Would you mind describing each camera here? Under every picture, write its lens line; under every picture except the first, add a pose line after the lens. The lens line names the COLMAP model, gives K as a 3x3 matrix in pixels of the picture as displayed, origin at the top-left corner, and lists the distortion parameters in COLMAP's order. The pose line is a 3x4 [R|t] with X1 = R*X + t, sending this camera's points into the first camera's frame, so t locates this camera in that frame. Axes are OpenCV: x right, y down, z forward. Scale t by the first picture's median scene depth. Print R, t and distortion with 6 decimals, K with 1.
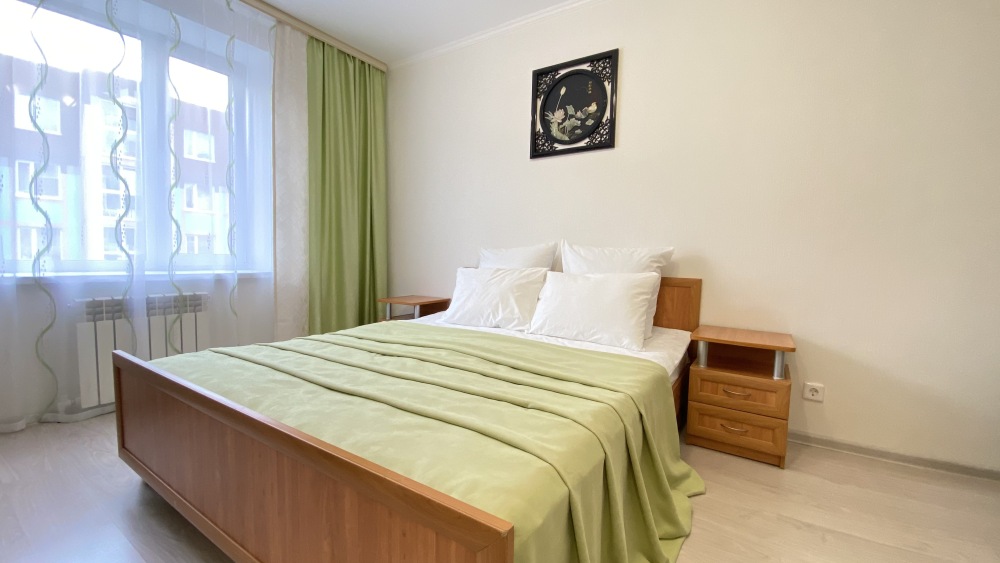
lens RADIAL K [[399.9, 0, 497.4], [0, 399.9, 285.1], [0, 0, 1]] dist [0.025519, -0.000087]
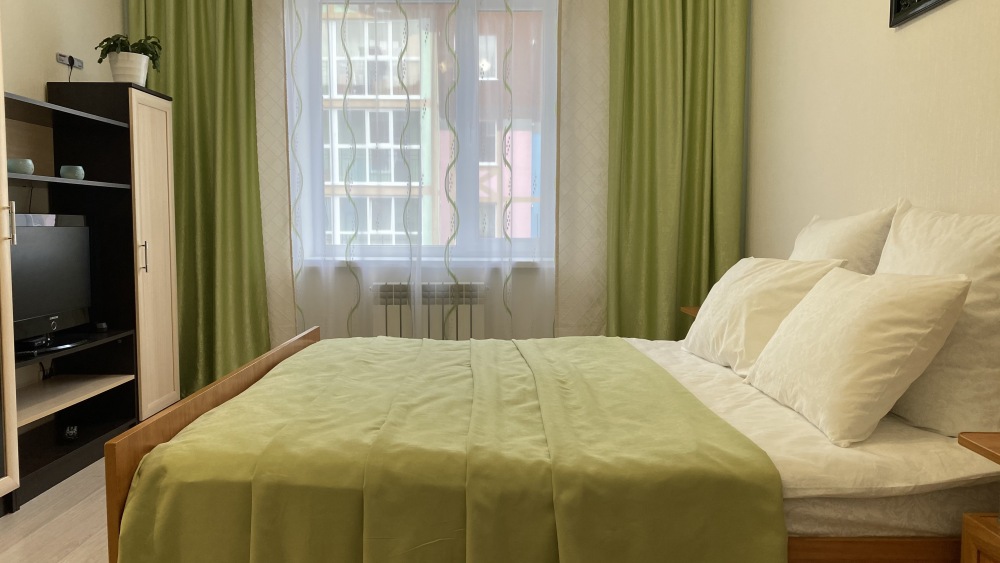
lens RADIAL K [[770.7, 0, 493.8], [0, 770.7, 268.3], [0, 0, 1]] dist [0.044444, -0.003702]
pose [[0.541888, 0.025047, -0.840077, 0.706025], [-0.047517, 0.998870, -0.000869, -0.013282], [0.839106, 0.040389, 0.542466, 0.144383]]
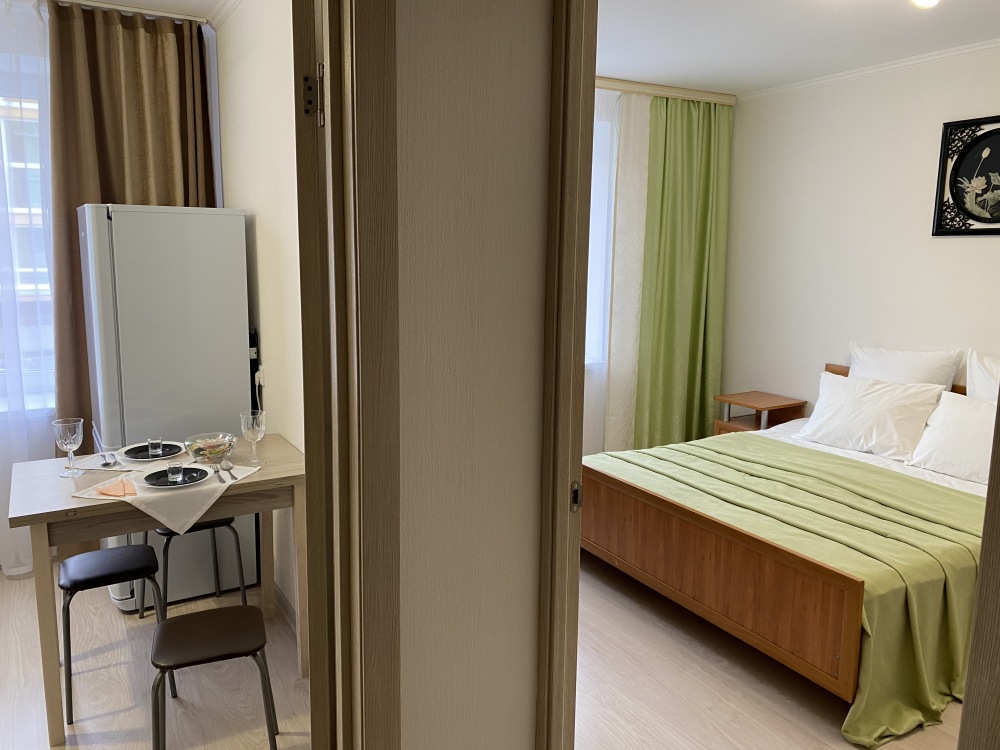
lens RADIAL K [[760.8, 0, 499.6], [0, 760.8, 369.3], [0, 0, 1]] dist [0.010793, -0.003317]
pose [[0.891789, 0.057114, -0.448832, 0.015578], [-0.020293, 0.996051, 0.086429, -0.198966], [0.451996, -0.067968, 0.889427, -0.811329]]
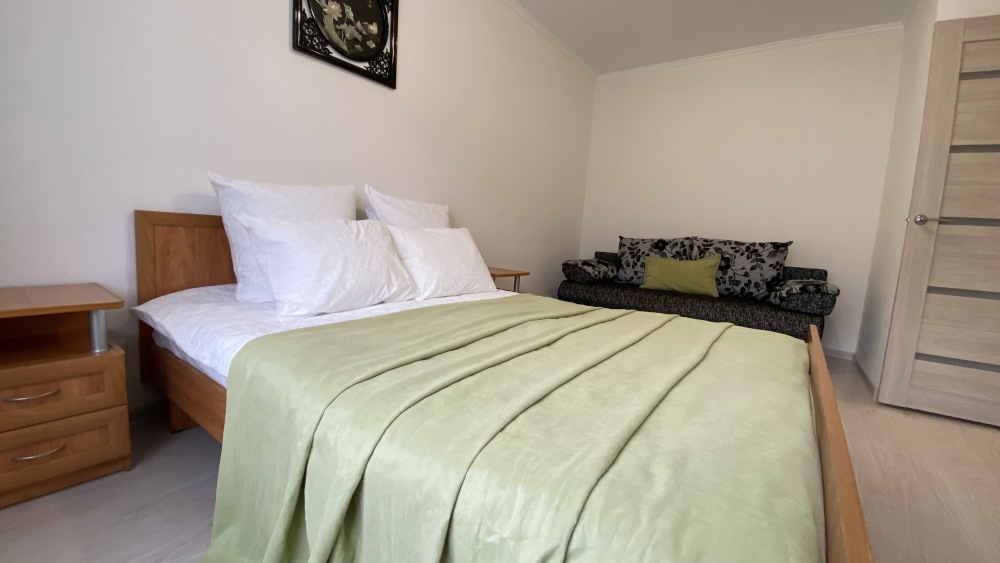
lens RADIAL K [[418.6, 0, 500.0], [0, 418.6, 281.5], [0, 0, 1]] dist [-0.000314, -0.000048]
pose [[0.040693, -0.140541, 0.989238, -0.735389], [0.008985, 0.990070, 0.140289, -0.038787], [-0.999131, 0.003180, 0.041552, 0.744567]]
